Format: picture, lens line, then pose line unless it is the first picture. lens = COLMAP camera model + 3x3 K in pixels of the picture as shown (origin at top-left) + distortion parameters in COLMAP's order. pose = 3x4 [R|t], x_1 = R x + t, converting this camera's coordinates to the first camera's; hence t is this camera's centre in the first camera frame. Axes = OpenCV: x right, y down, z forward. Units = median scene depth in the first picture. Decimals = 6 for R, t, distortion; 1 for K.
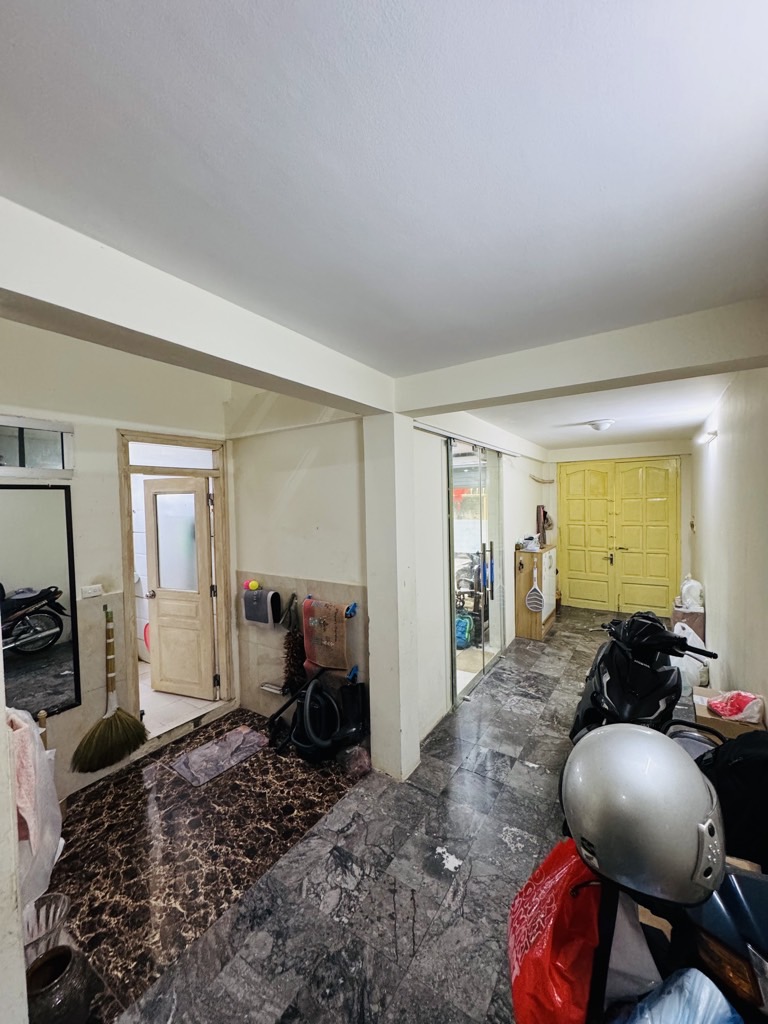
lens RADIAL K [[409.7, 0, 384.0], [0, 409.7, 512.0], [0, 0, 1]] dist [0.001659, 0.000054]
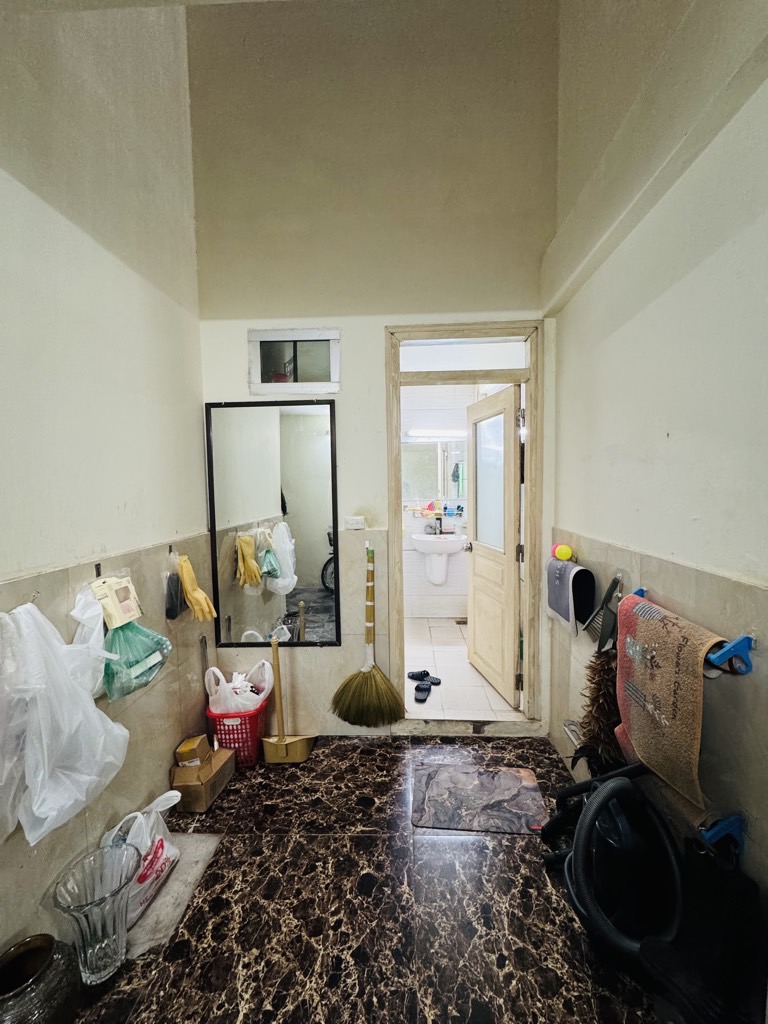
lens RADIAL K [[409.7, 0, 384.0], [0, 409.7, 512.0], [0, 0, 1]] dist [0.001659, 0.000054]
pose [[0.517144, 0.070001, -0.853031, 0.052995], [-0.020230, 0.997371, 0.069581, 0.098968], [0.855659, -0.018726, 0.517200, 0.553096]]
